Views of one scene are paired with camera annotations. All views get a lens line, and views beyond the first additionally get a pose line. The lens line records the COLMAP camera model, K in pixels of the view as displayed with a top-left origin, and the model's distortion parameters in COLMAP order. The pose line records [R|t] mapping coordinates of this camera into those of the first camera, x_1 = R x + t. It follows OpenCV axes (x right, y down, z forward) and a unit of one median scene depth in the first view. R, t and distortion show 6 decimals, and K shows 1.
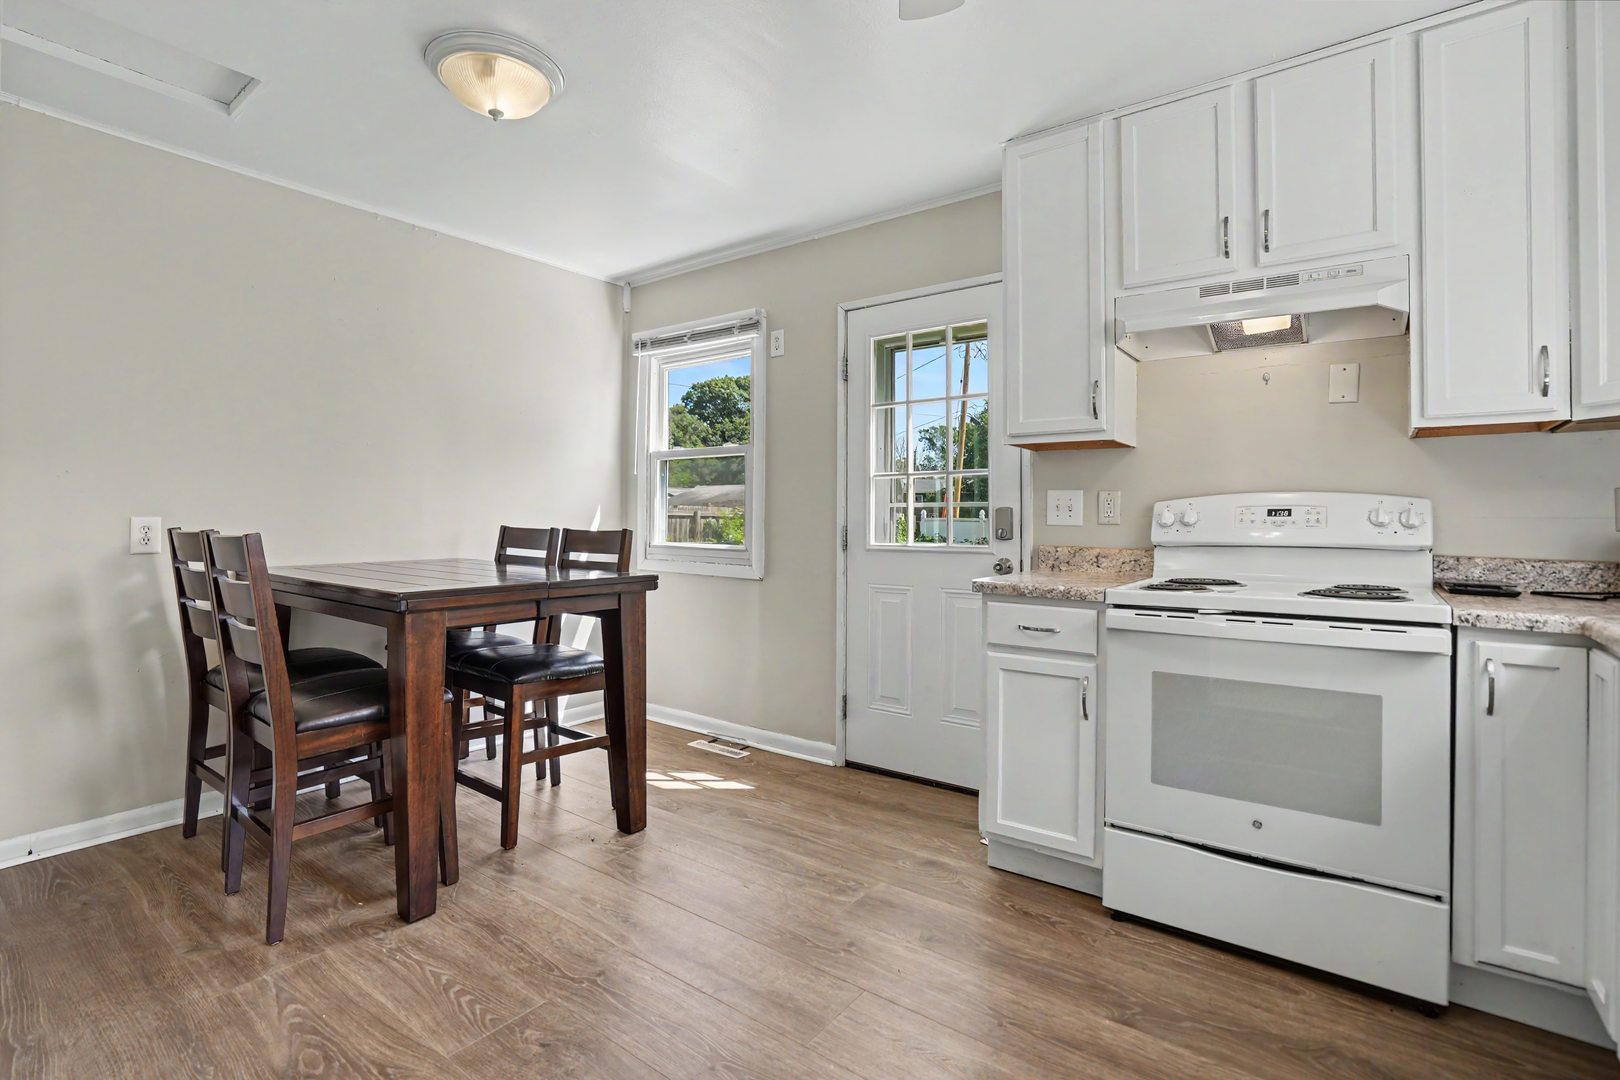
lens RADIAL K [[764.4, 0, 812.6], [0, 764.4, 512.2], [0, 0, 1]] dist [-0.065219, 0.025268]
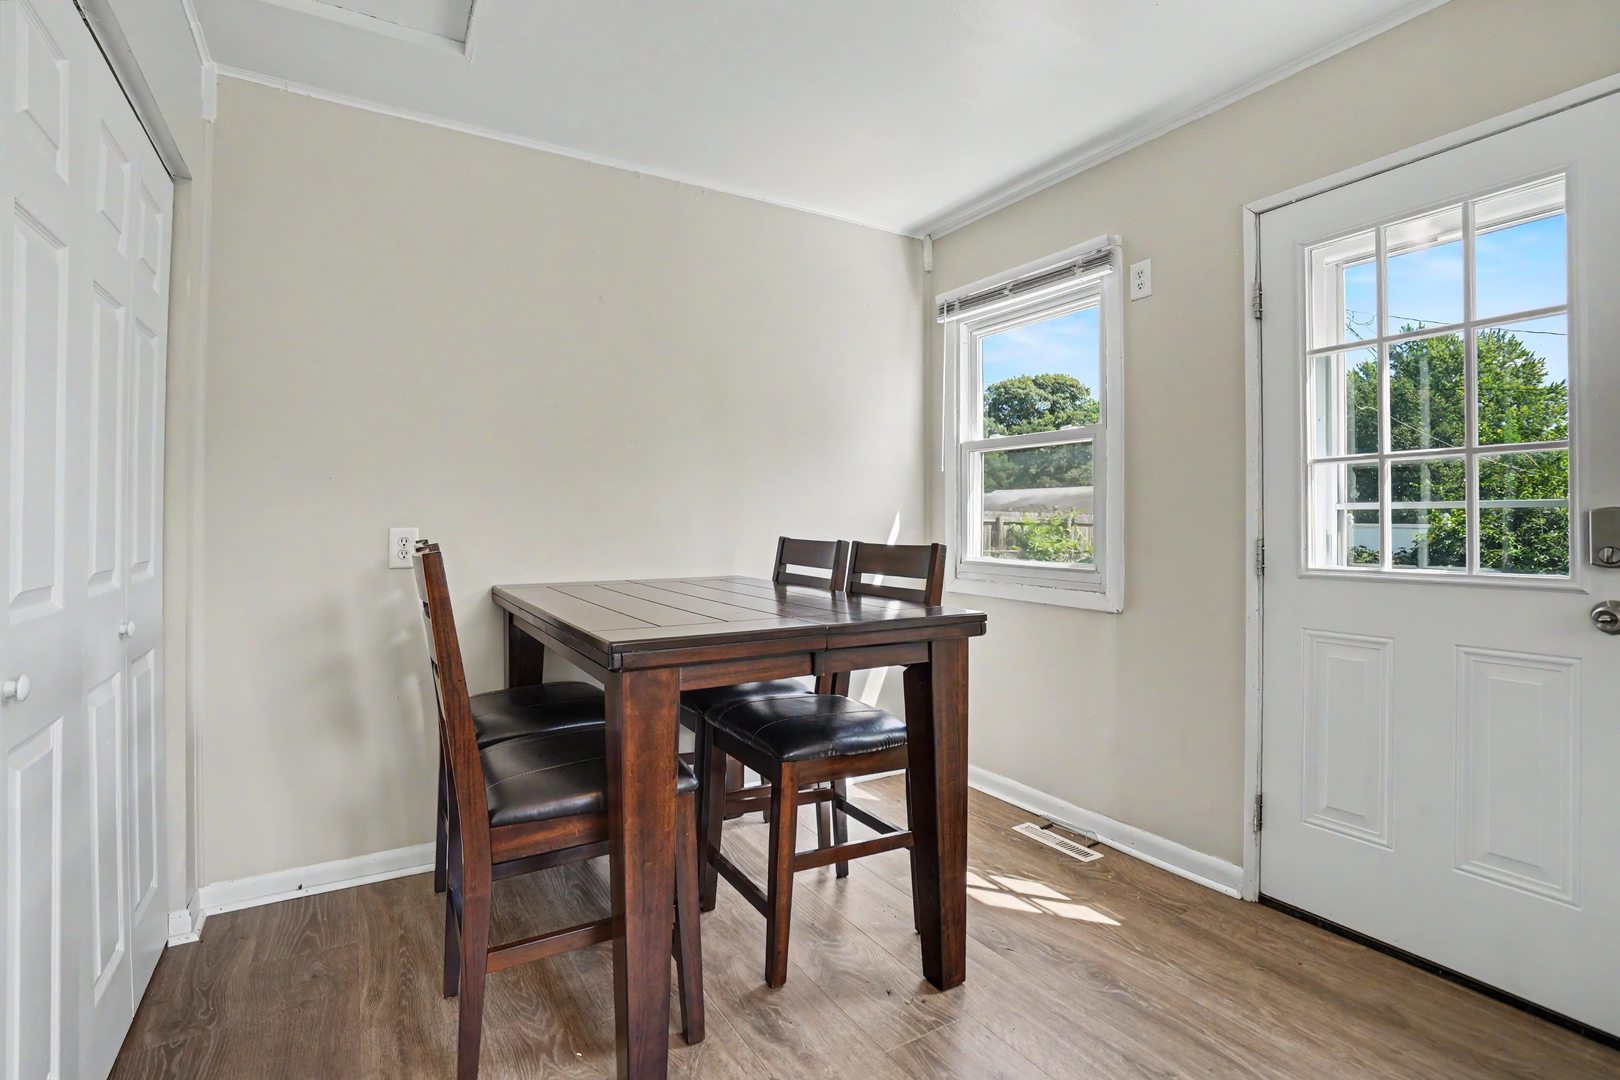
lens RADIAL K [[764.4, 0, 812.6], [0, 764.4, 512.2], [0, 0, 1]] dist [-0.065219, 0.025268]
pose [[0.928015, -0.008065, -0.372457, -0.088065], [0.005282, 0.999950, -0.008492, -0.001612], [0.372506, 0.005913, 0.928011, 0.300173]]
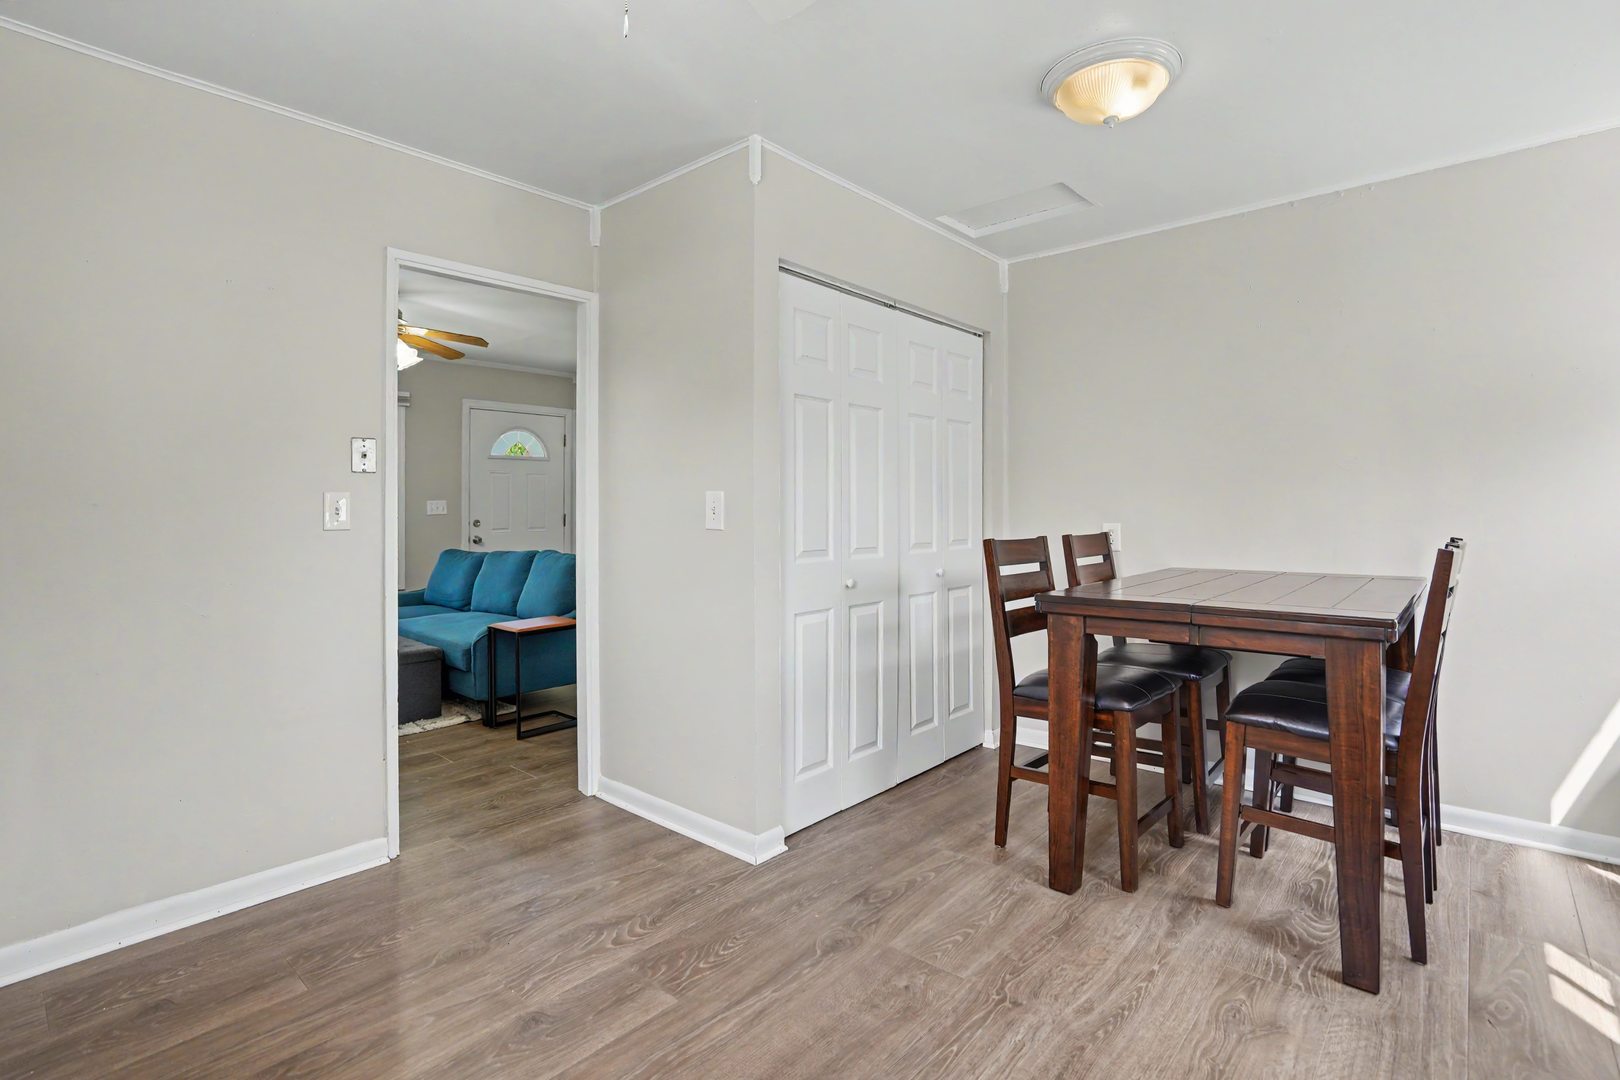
lens RADIAL K [[775.4, 0, 803.4], [0, 775.4, 509.1], [0, 0, 1]] dist [-0.002972, 0.000355]
pose [[-0.074896, -0.007581, -0.997163, 0.474743], [0.009399, 0.999921, -0.008308, -0.012561], [0.997147, -0.009995, -0.074819, 0.511082]]
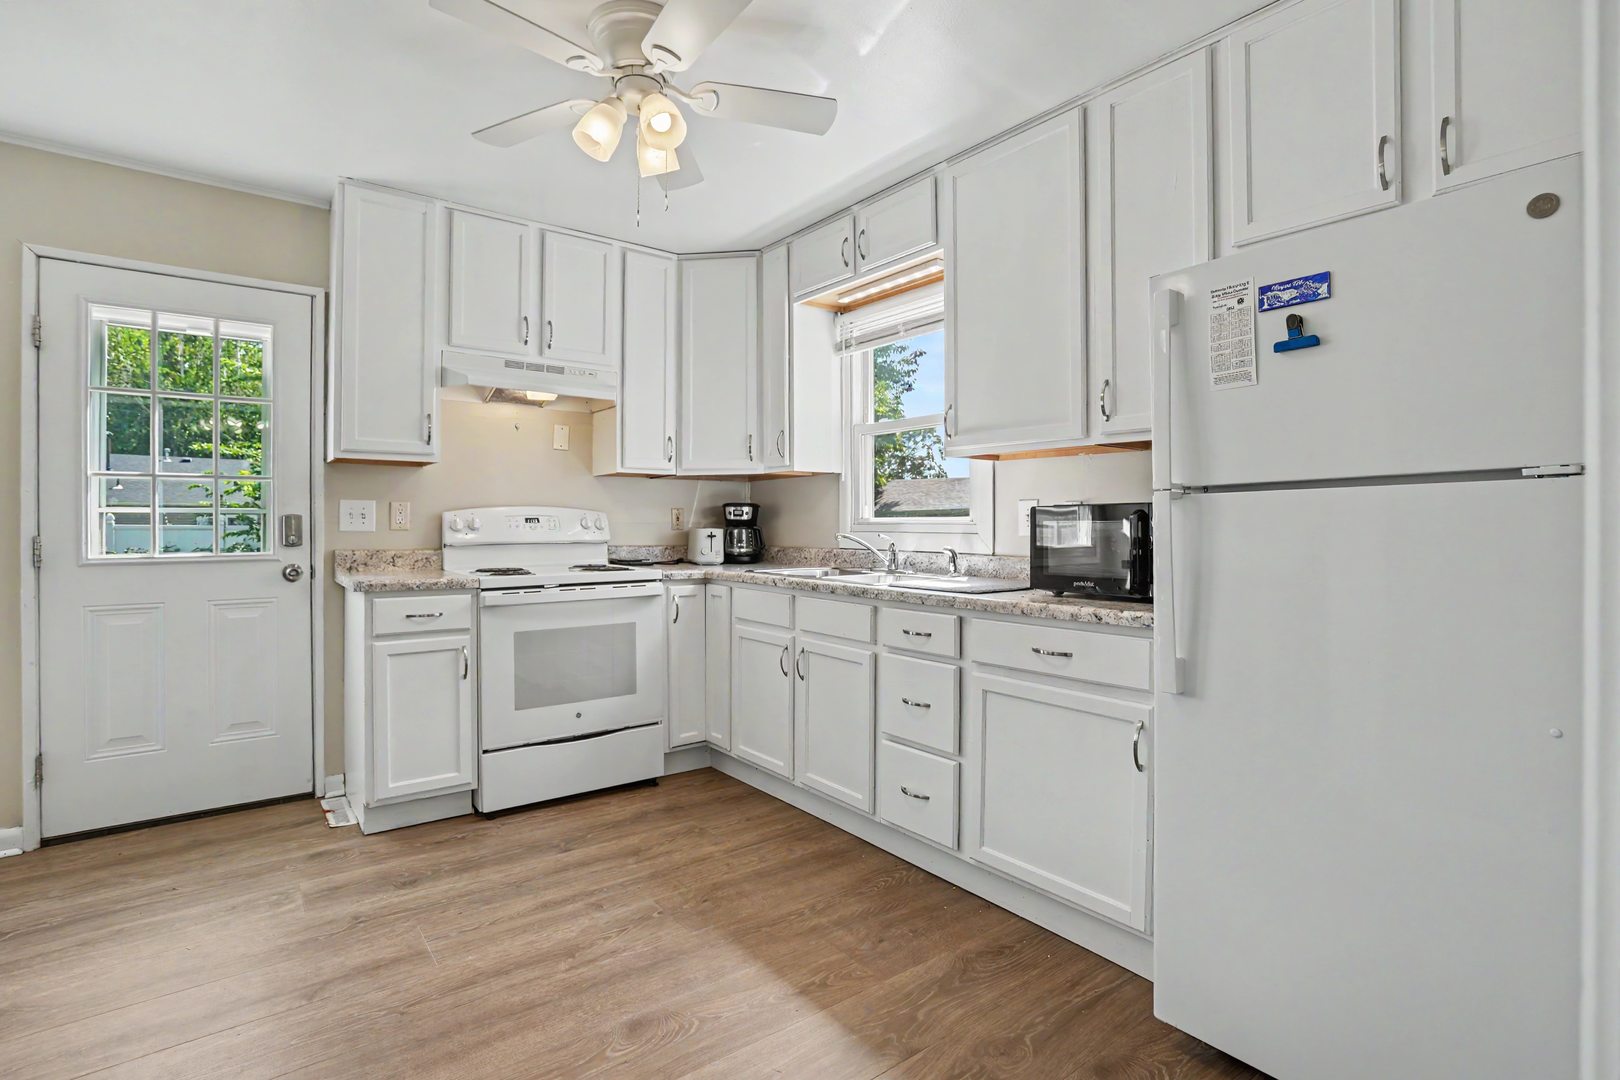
lens RADIAL K [[777.7, 0, 813.2], [0, 777.7, 529.4], [0, 0, 1]] dist [-0.035190, 0.000720]
pose [[0.251085, -0.012391, 0.967886, -0.578999], [-0.006728, 0.999872, 0.014546, -0.006288], [-0.967942, -0.010164, 0.250969, 0.059007]]
